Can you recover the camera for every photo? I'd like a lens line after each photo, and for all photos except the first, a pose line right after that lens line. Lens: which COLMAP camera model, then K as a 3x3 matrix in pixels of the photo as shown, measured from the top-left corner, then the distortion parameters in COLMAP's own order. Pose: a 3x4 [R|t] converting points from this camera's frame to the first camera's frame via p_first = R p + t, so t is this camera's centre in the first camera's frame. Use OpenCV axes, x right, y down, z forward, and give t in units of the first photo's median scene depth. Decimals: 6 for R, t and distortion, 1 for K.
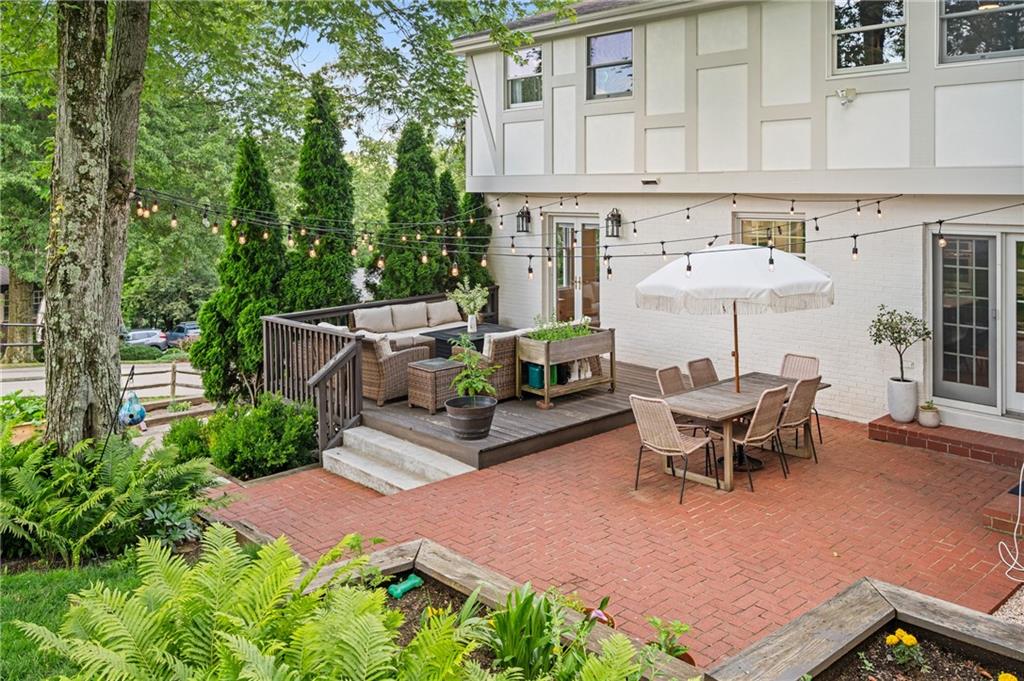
lens RADIAL K [[898.7, 0, 512.0], [0, 898.7, 340.5], [0, 0, 1]] dist [-0.000062, -0.000041]
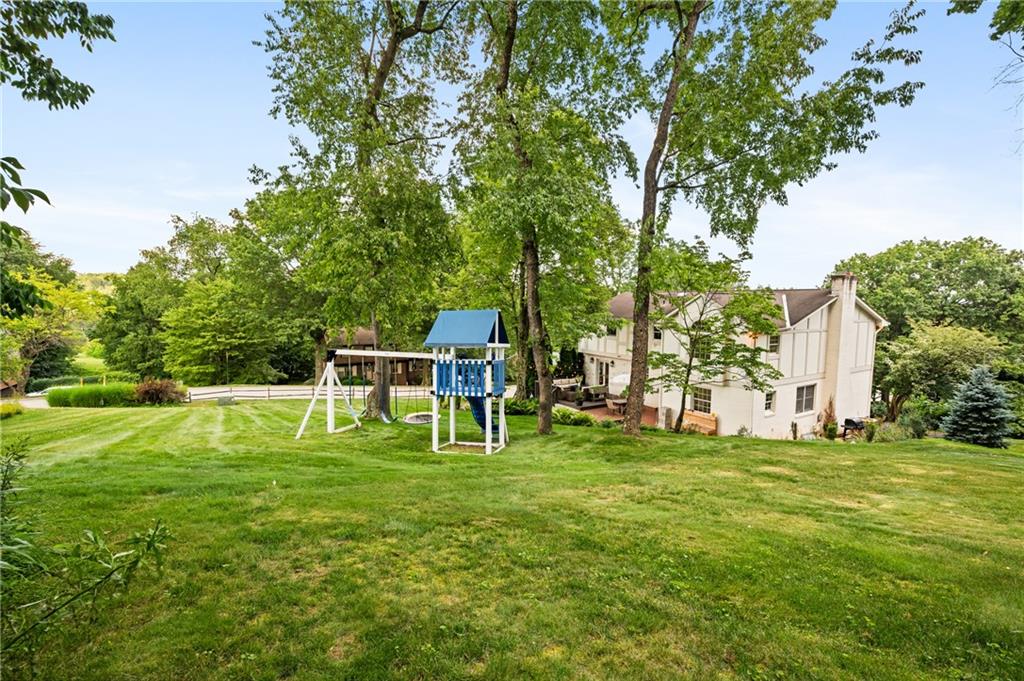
lens RADIAL K [[428.2, 0, 512.0], [0, 428.2, 340.5], [0, 0, 1]] dist [0.001687, 0.000462]
pose [[0.980707, 0.033727, -0.192551, 0.032581], [-0.052702, 0.994149, -0.094288, -0.016621], [0.188244, 0.102617, 0.976747, -1.225746]]
